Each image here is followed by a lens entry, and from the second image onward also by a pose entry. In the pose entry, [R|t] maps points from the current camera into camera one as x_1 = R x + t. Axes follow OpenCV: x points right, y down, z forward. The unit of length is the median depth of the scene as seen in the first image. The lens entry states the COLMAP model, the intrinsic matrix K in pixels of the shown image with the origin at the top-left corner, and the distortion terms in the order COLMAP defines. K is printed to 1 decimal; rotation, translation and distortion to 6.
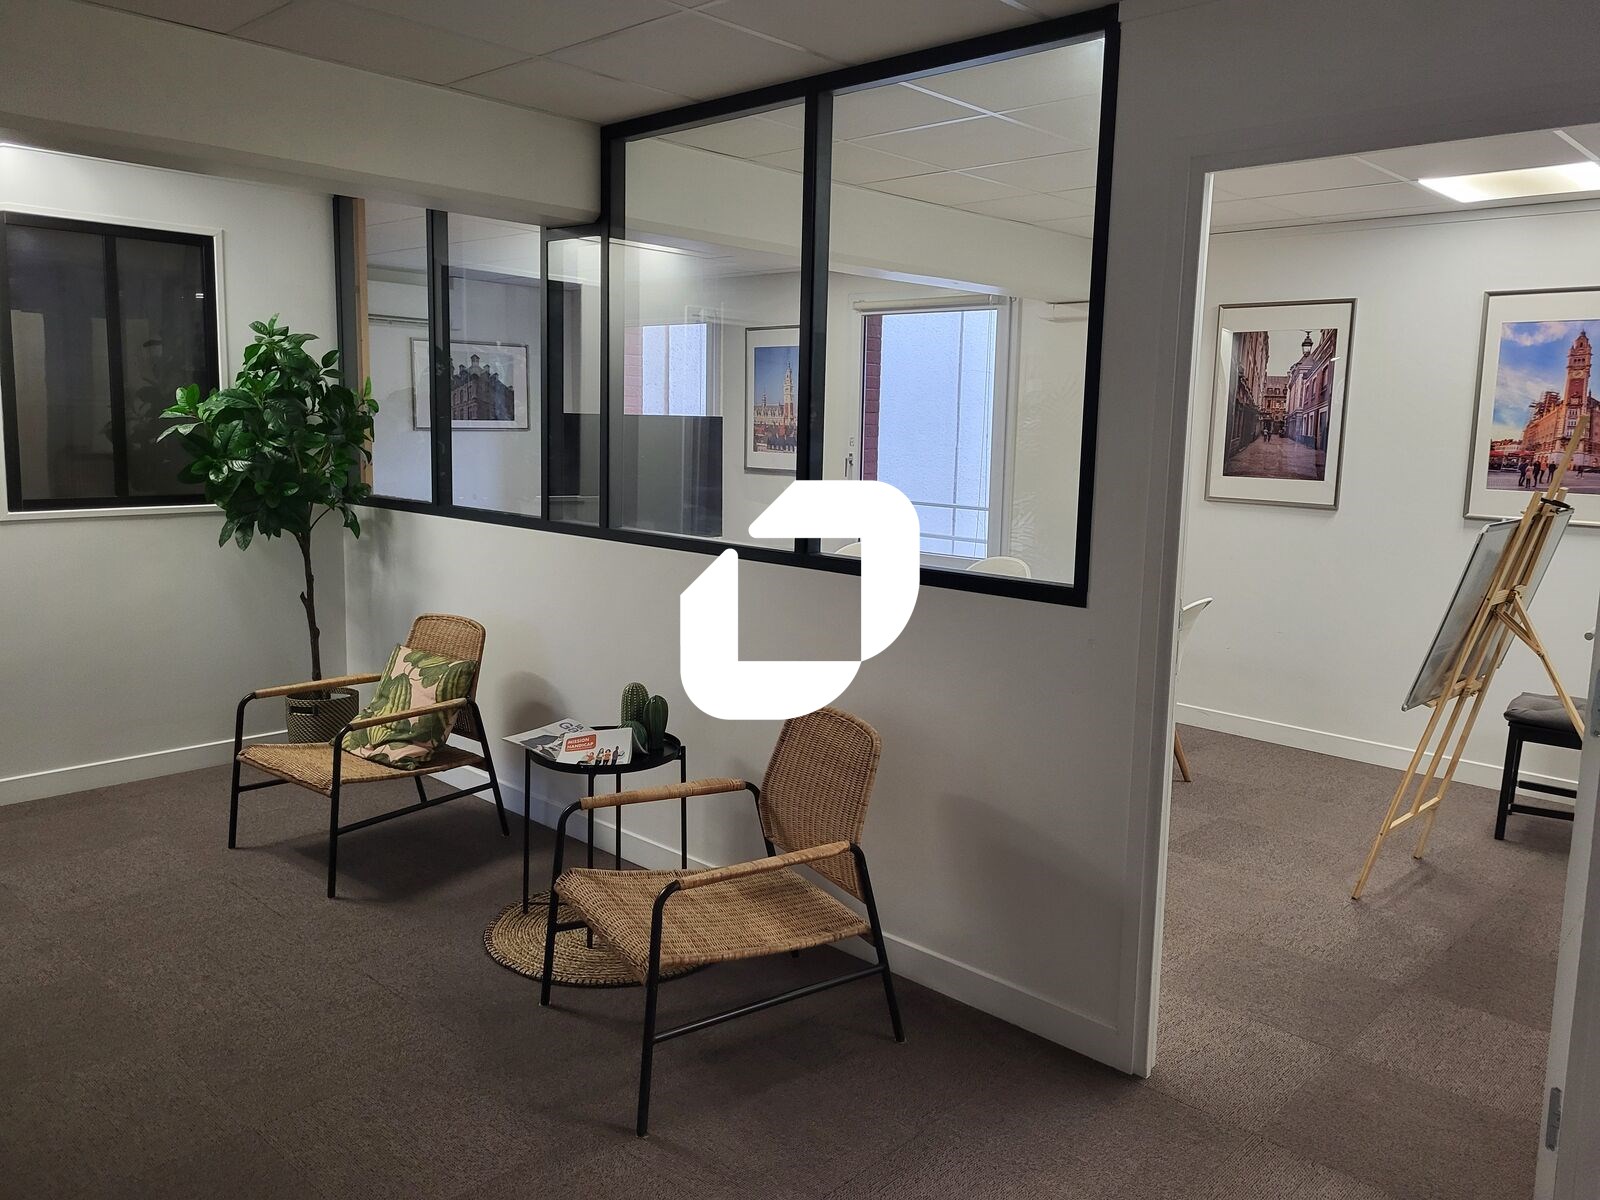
lens RADIAL K [[1217.2, 0, 800.0], [0, 1217.2, 600.0], [0, 0, 1]] dist [-0.002495, -0.000060]
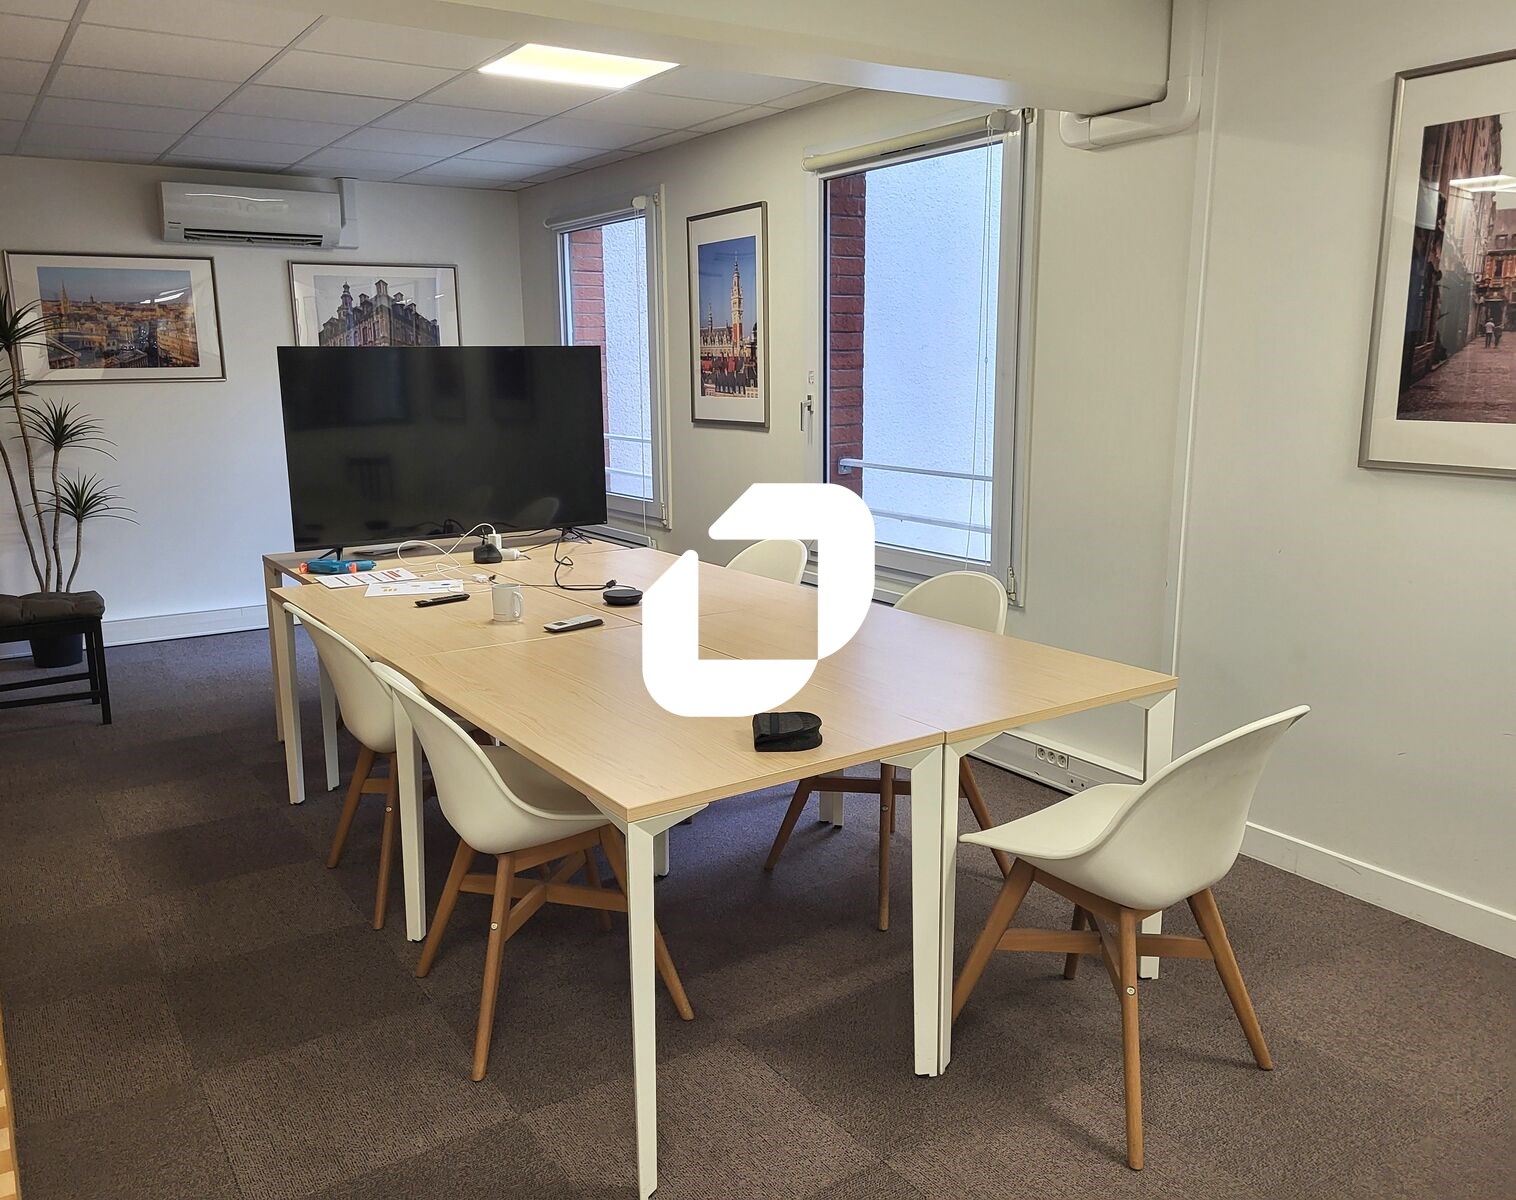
lens RADIAL K [[1215.5, 0, 726.0], [0, 1215.5, 623.3], [0, 0, 1]] dist [0.003181, -0.003327]
pose [[0.972983, 0.013056, -0.230508, 0.146695], [0.001690, 0.997970, 0.063659, -0.037637], [0.230871, -0.062329, 0.970986, 0.329780]]
